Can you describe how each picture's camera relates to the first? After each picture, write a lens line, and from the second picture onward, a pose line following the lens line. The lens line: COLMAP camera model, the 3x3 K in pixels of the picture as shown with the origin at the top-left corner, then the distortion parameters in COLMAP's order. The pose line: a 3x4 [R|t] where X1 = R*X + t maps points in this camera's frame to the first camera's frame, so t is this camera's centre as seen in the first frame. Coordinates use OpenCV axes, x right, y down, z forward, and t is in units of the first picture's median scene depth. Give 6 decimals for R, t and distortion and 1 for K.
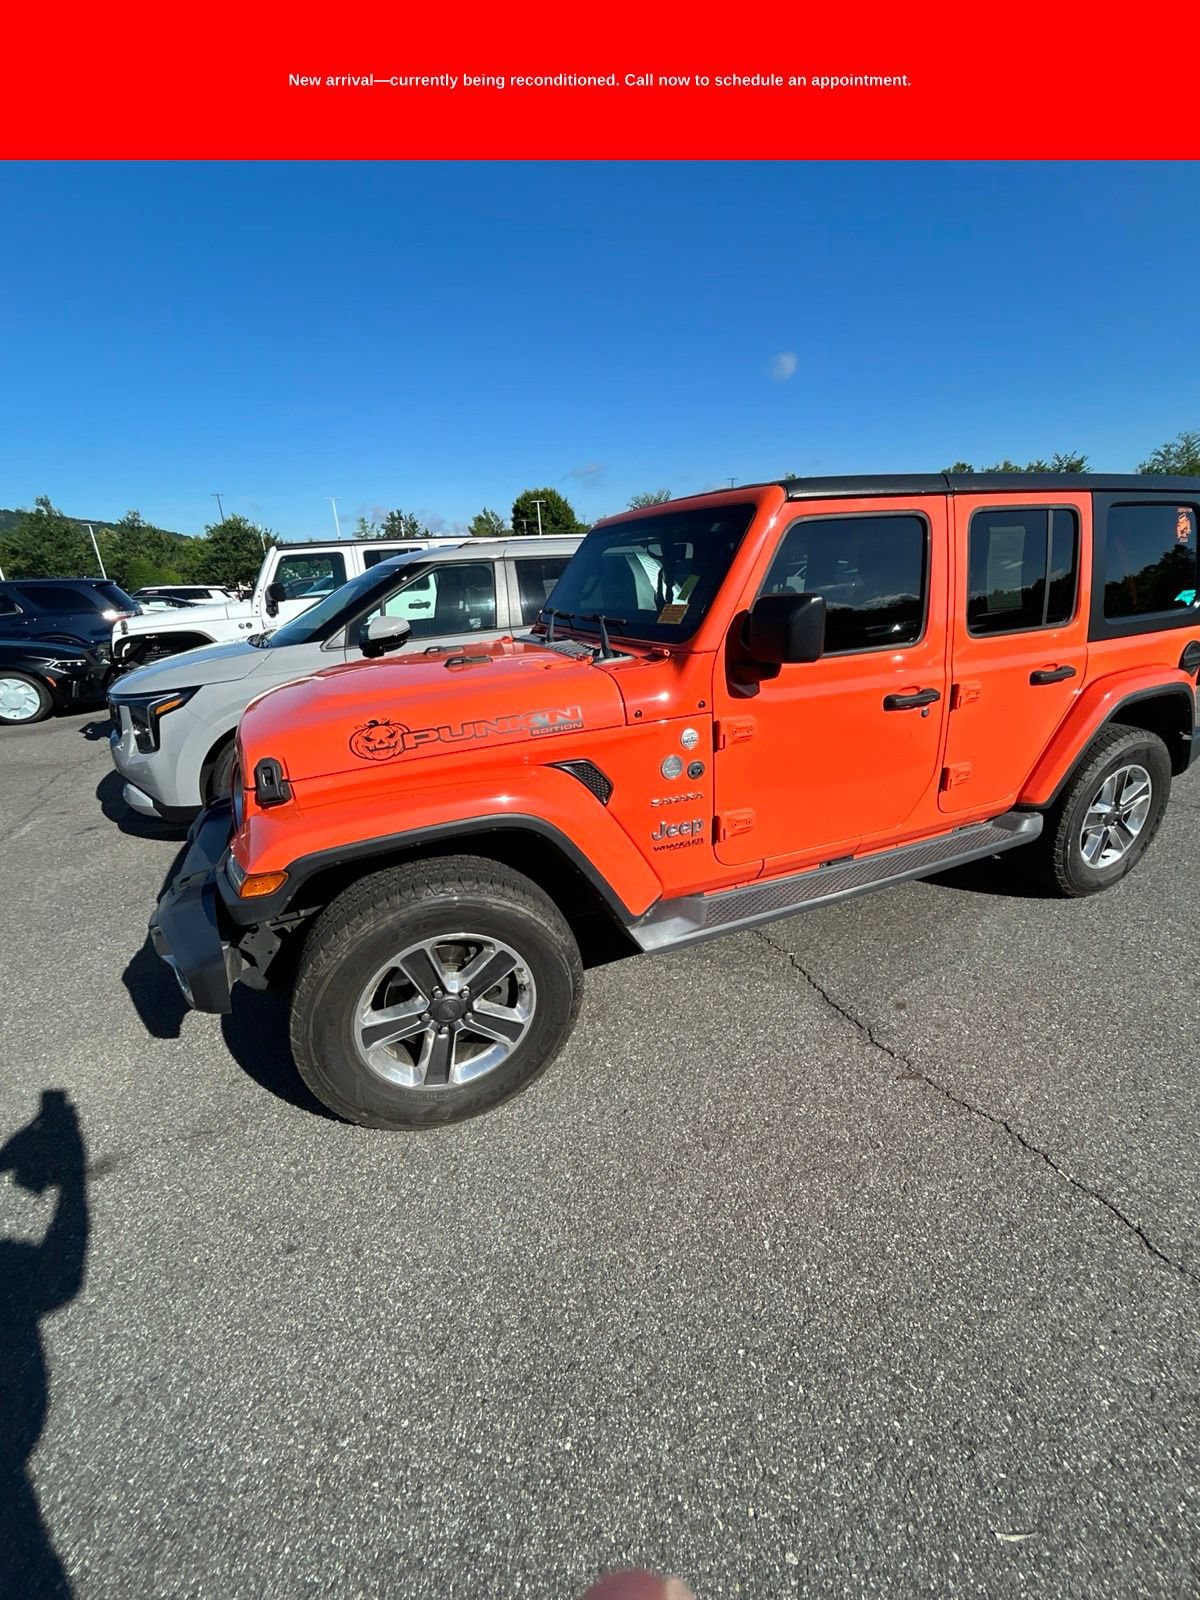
lens RADIAL K [[642.8, 0, 603.6], [0, 642.8, 800.8], [0, 0, 1]] dist [0.000956, -0.001036]
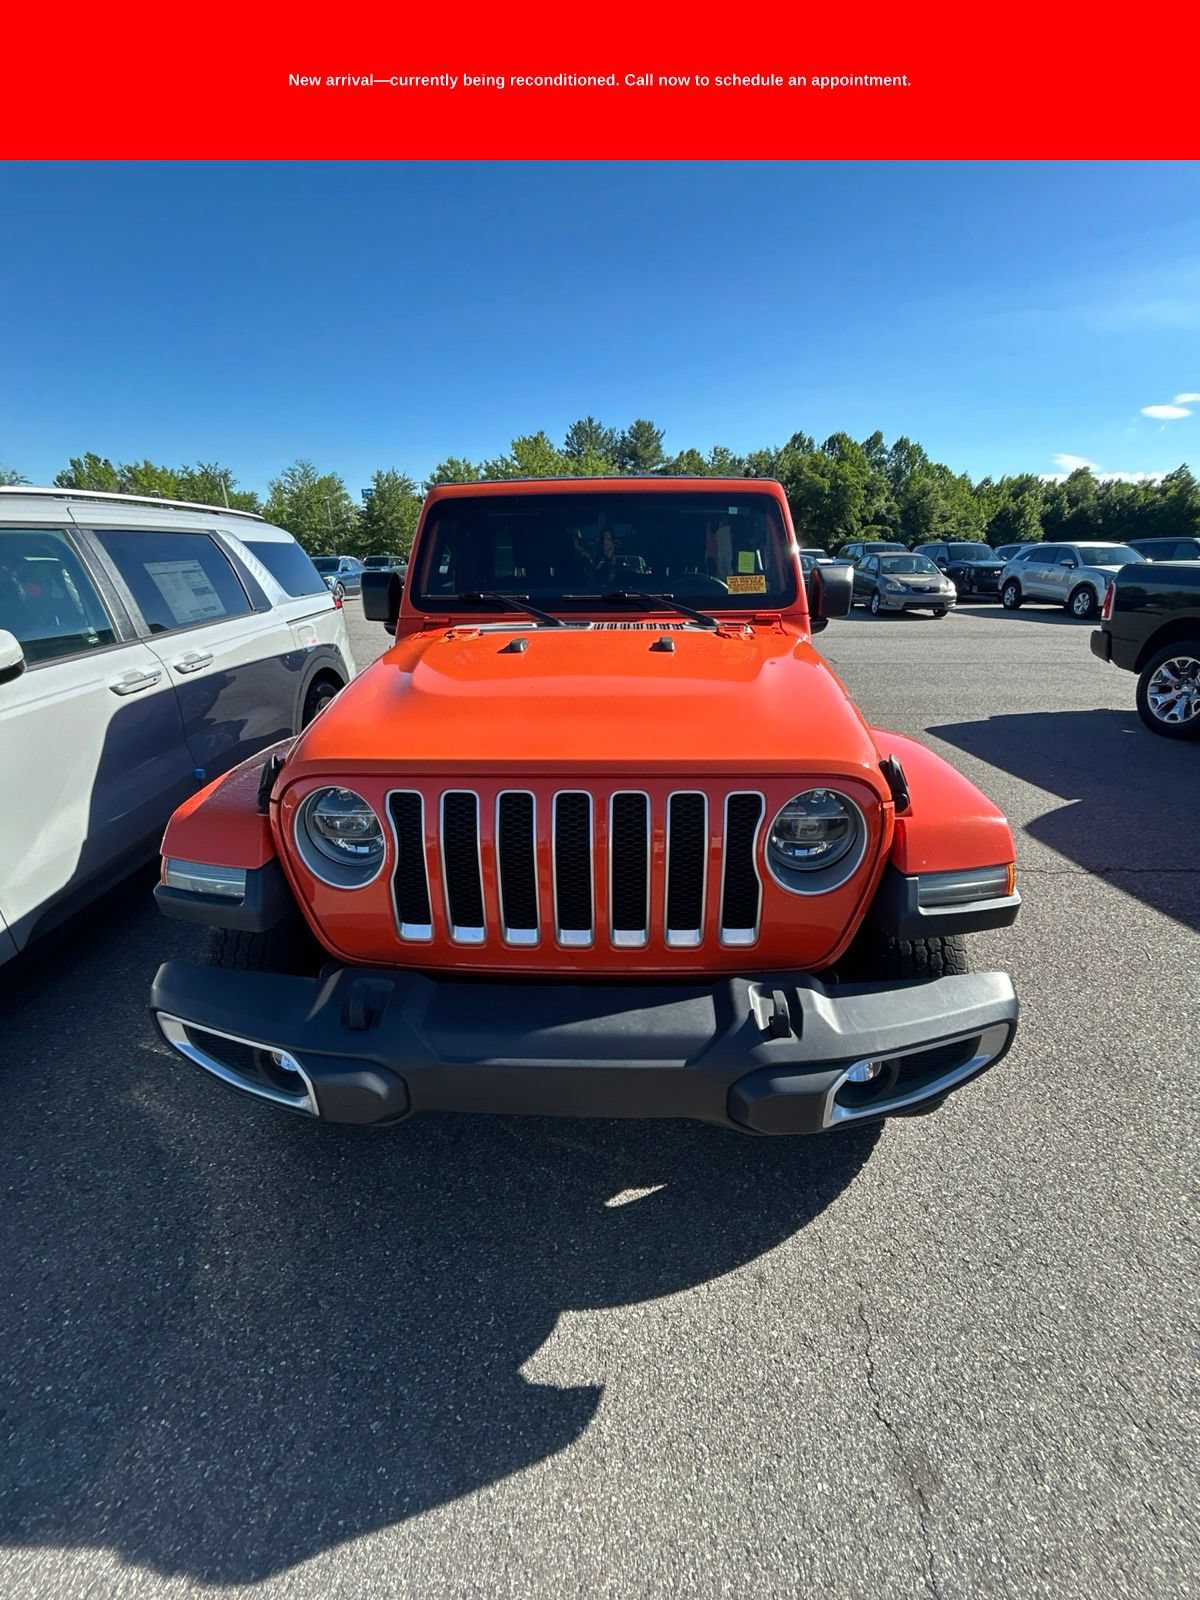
lens RADIAL K [[642.8, 0, 604.7], [0, 642.8, 801.3], [0, 0, 1]] dist [0.000956, -0.001036]
pose [[0.448476, -0.292245, 0.844667, -0.989289], [0.296903, 0.940082, 0.167616, -0.182492], [-0.843040, 0.175613, 0.508373, 0.653410]]
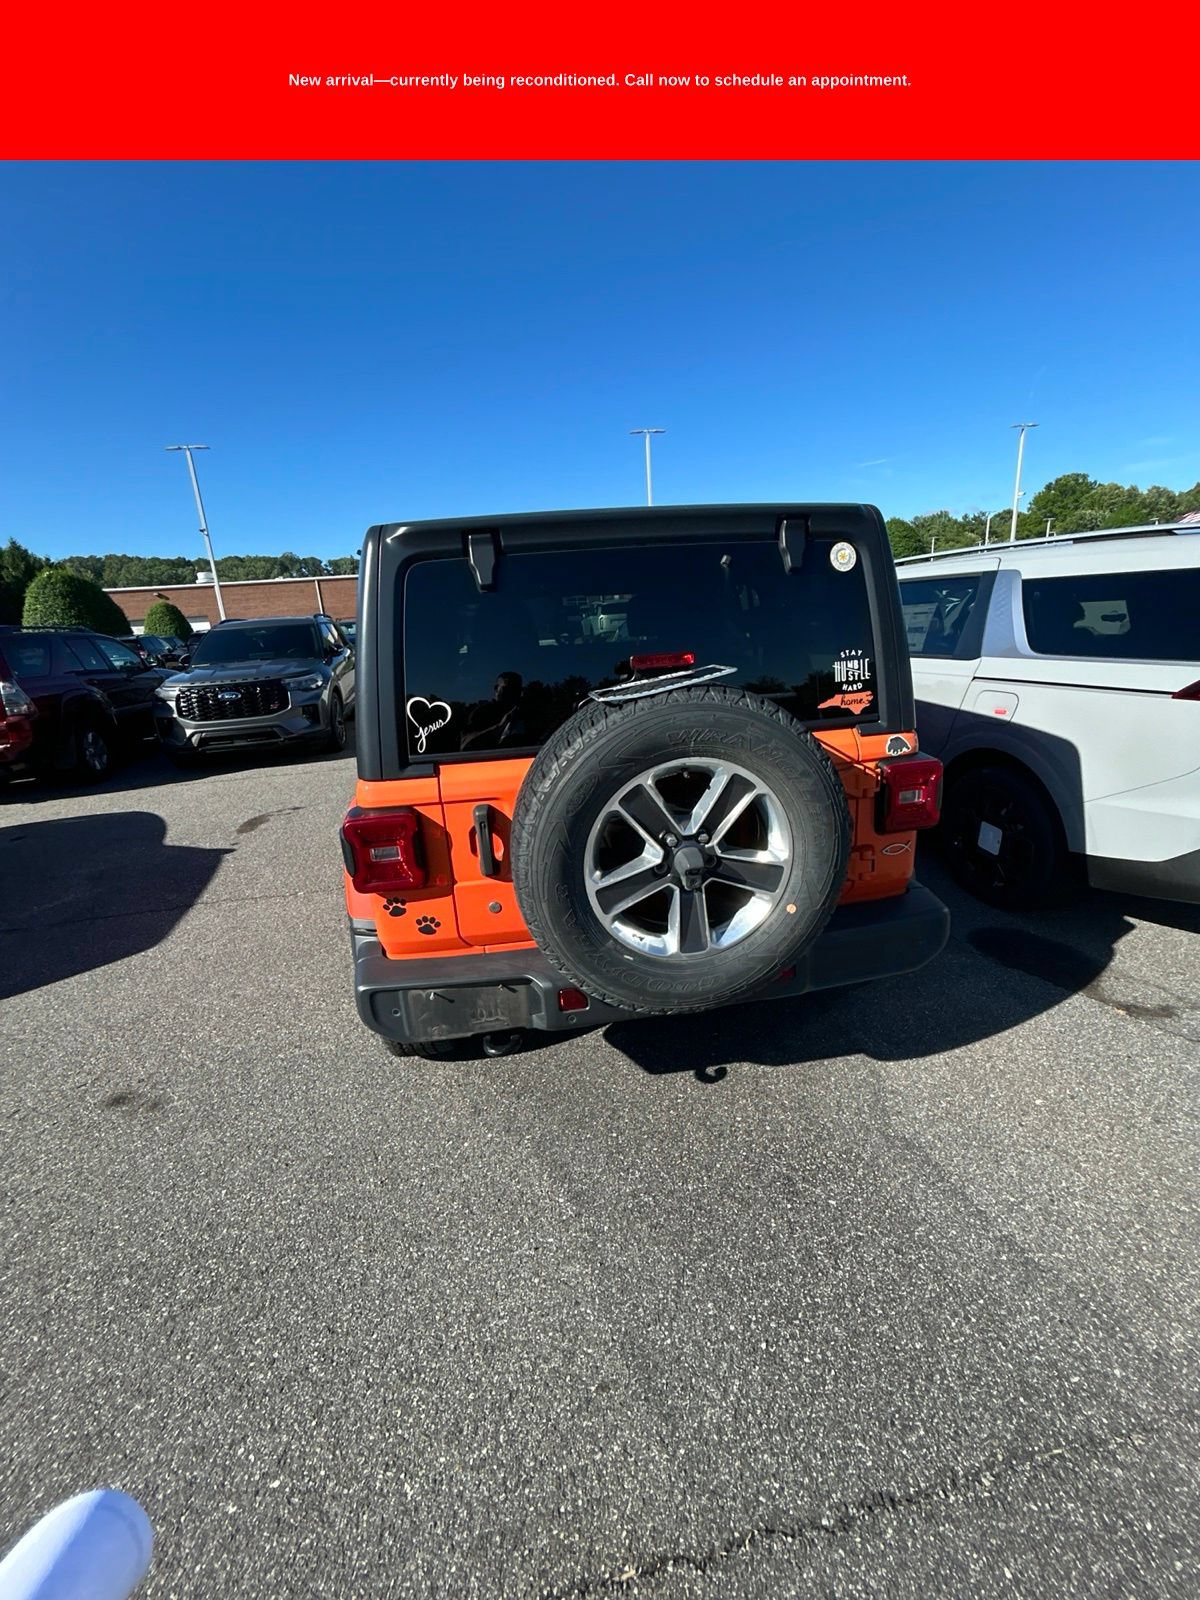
lens RADIAL K [[642.8, 0, 602.2], [0, 642.8, 806.9], [0, 0, 1]] dist [0.000956, -0.001036]
pose [[-0.265655, 0.335367, -0.903857, 1.835422], [-0.261864, 0.877195, 0.402439, -0.704877], [0.927823, 0.343597, -0.145211, 1.690136]]
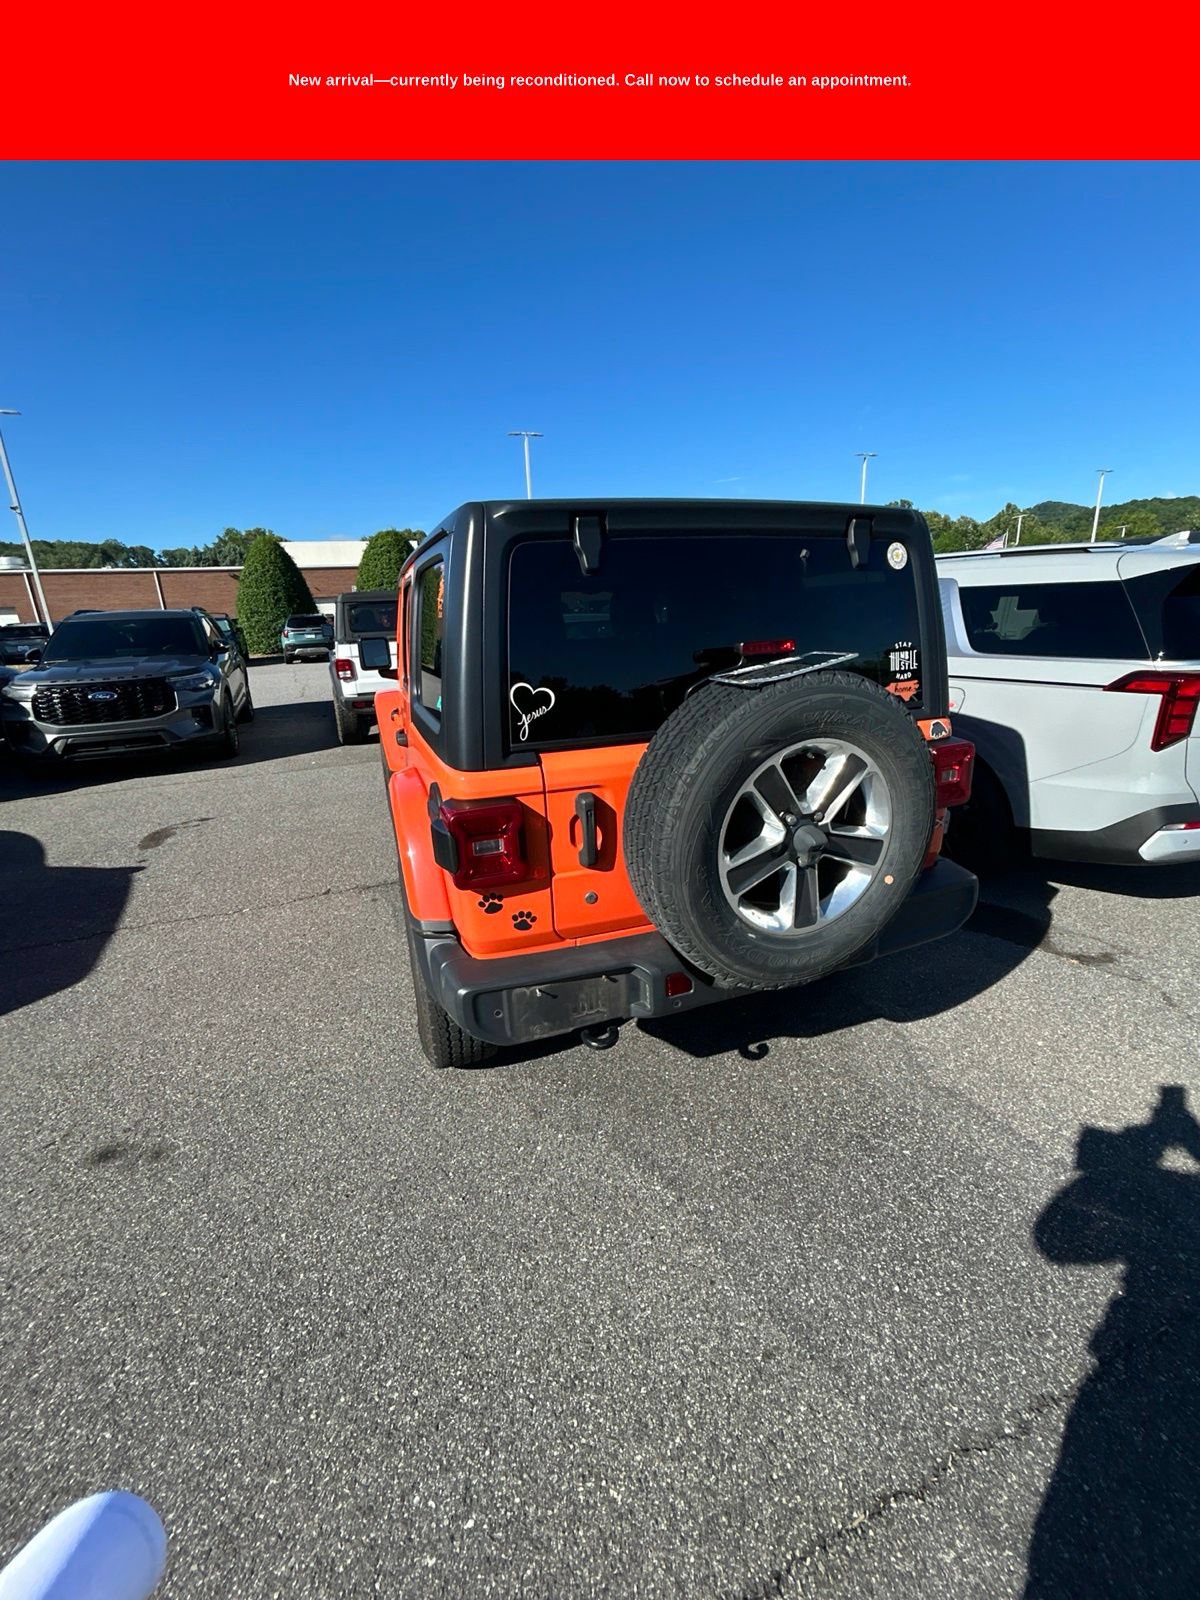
lens RADIAL K [[642.8, 0, 603.6], [0, 642.8, 807.2], [0, 0, 1]] dist [0.000956, -0.001036]
pose [[-0.077312, 0.336056, -0.938663, 1.886016], [-0.303331, 0.888922, 0.343232, -0.615348], [0.949744, 0.311262, 0.033212, 1.458244]]
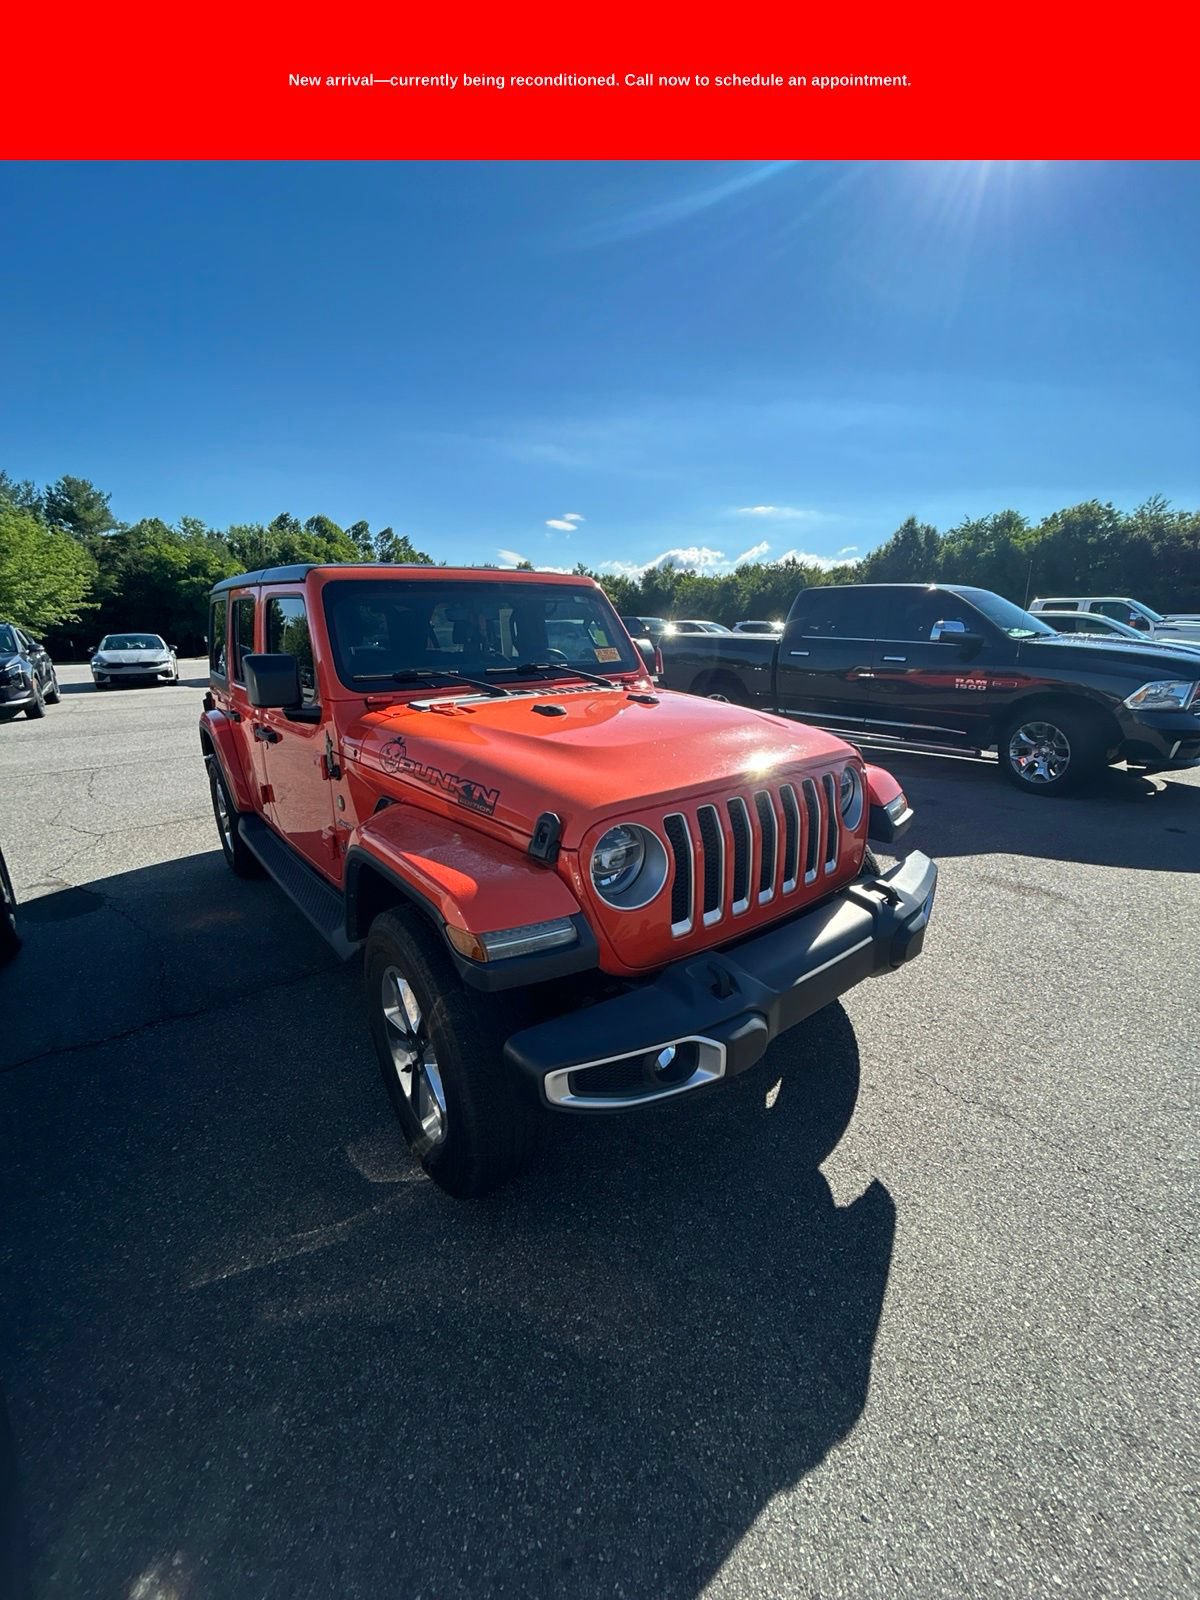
lens RADIAL K [[642.8, 0, 607.5], [0, 642.8, 798.9], [0, 0, 1]] dist [0.000956, -0.001036]
pose [[-0.242875, -0.218474, 0.945135, -1.248270], [0.350452, 0.888744, 0.295495, -0.401812], [-0.904542, 0.402993, -0.139289, 1.243199]]
